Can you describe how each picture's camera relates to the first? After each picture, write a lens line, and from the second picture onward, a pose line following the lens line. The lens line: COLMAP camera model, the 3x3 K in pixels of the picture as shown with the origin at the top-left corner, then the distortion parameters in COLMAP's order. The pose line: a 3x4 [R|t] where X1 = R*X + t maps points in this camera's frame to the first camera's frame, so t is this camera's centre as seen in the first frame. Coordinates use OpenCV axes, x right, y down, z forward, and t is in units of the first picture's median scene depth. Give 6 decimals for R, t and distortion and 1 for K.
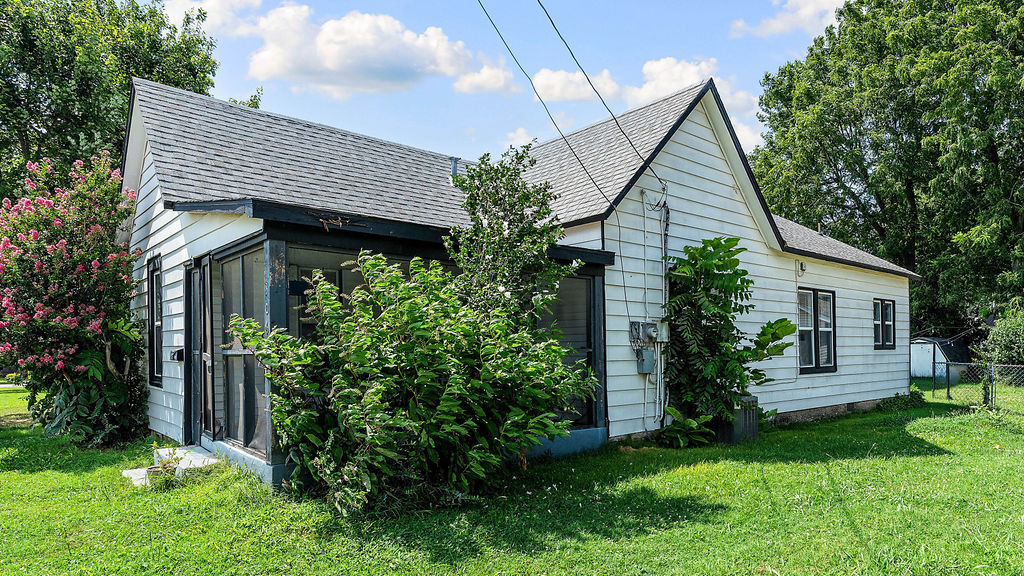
lens RADIAL K [[604.5, 0, 515.9], [0, 604.5, 350.1], [0, 0, 1]] dist [-0.000434, -0.000436]
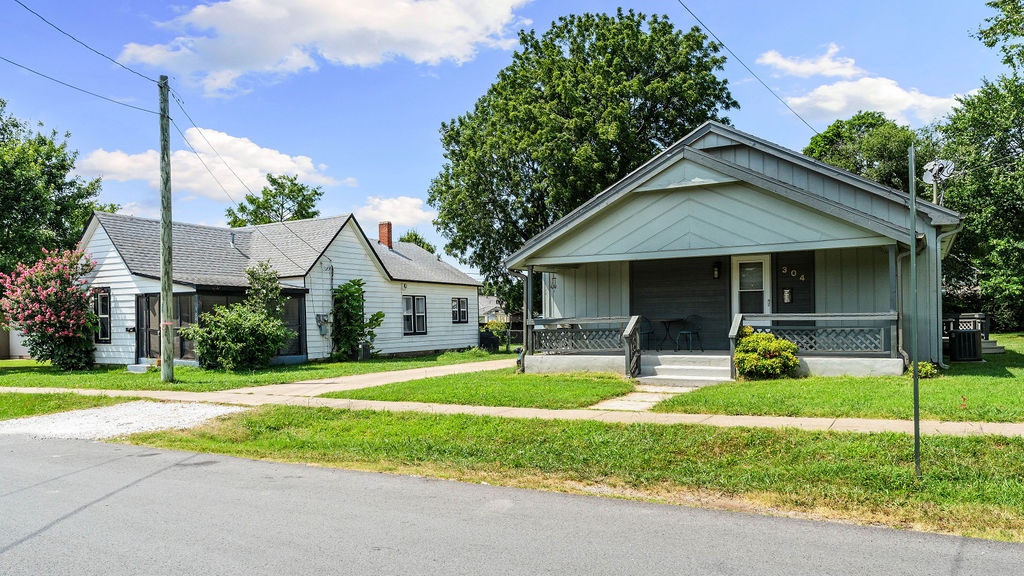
lens RADIAL K [[748.6, 0, 512.6], [0, 748.6, 319.7], [0, 0, 1]] dist [-0.005446, -0.003185]
pose [[0.939484, -0.009610, 0.342459, -0.114091], [0.012139, 0.999913, -0.005240, 0.002539], [-0.342378, 0.009080, 0.939518, -2.212352]]
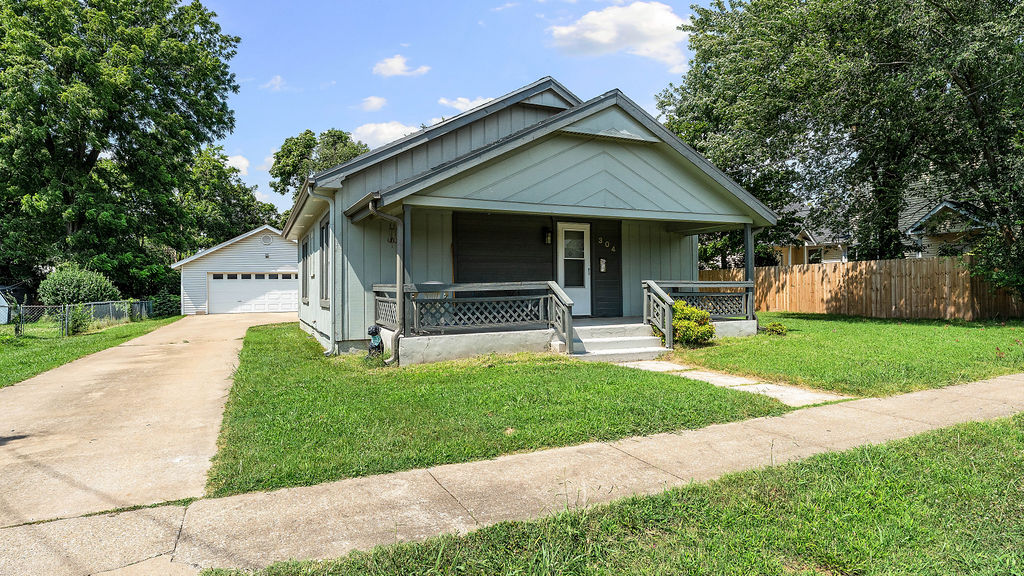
lens RADIAL K [[566.8, 0, 512.0], [0, 566.8, 288.0], [0, 0, 1]] dist [-0.000656, 0.000062]
pose [[0.267526, 0.003348, 0.963545, -0.329190], [0.013083, 0.999889, -0.007107, 0.008136], [-0.963462, 0.014507, 0.267452, -0.806418]]
